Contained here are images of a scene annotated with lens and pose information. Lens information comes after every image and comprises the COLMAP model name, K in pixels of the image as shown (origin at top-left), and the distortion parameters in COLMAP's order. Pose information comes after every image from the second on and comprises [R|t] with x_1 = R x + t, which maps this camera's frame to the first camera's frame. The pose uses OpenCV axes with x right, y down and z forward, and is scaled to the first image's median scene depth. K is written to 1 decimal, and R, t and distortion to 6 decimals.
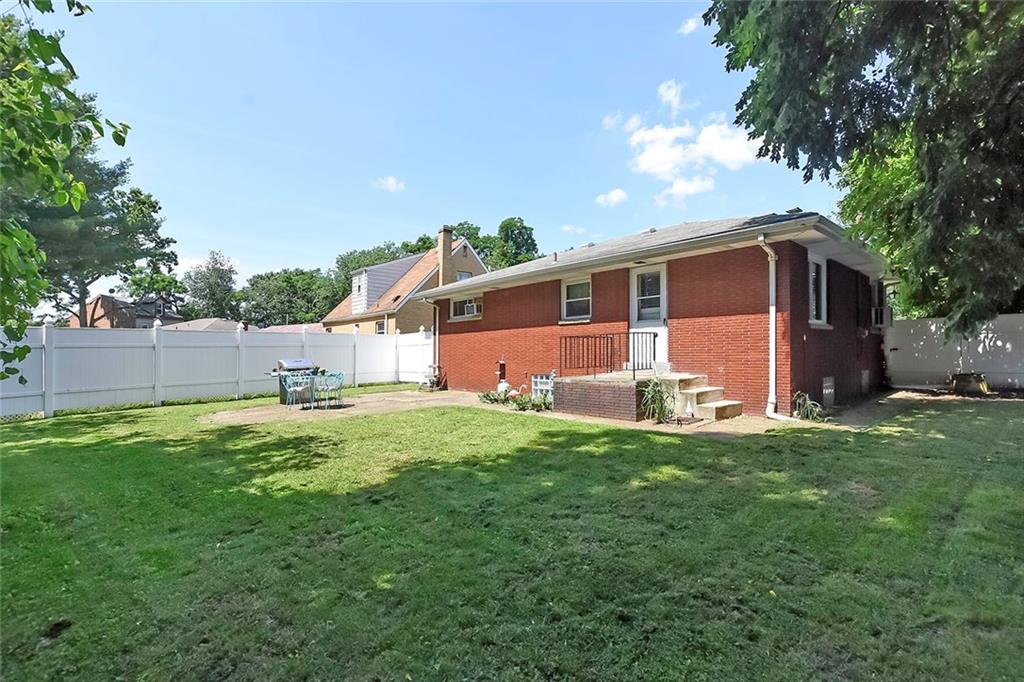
lens RADIAL K [[466.1, 0, 506.0], [0, 466.1, 351.2], [0, 0, 1]] dist [0.000192, 0.000009]
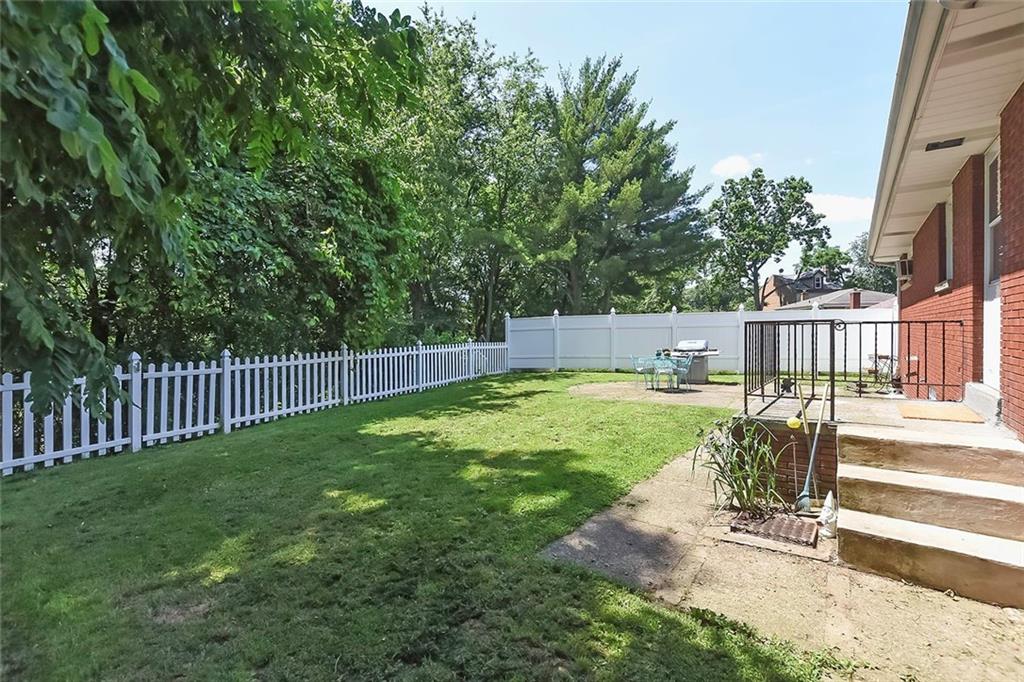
lens RADIAL K [[466.1, 0, 523.3], [0, 466.1, 327.1], [0, 0, 1]] dist [0.000192, 0.000009]
pose [[0.220551, 0.008816, -0.975336, 0.145937], [0.009057, 0.999898, 0.011086, -0.008513], [0.975333, -0.011279, 0.220449, 0.129011]]
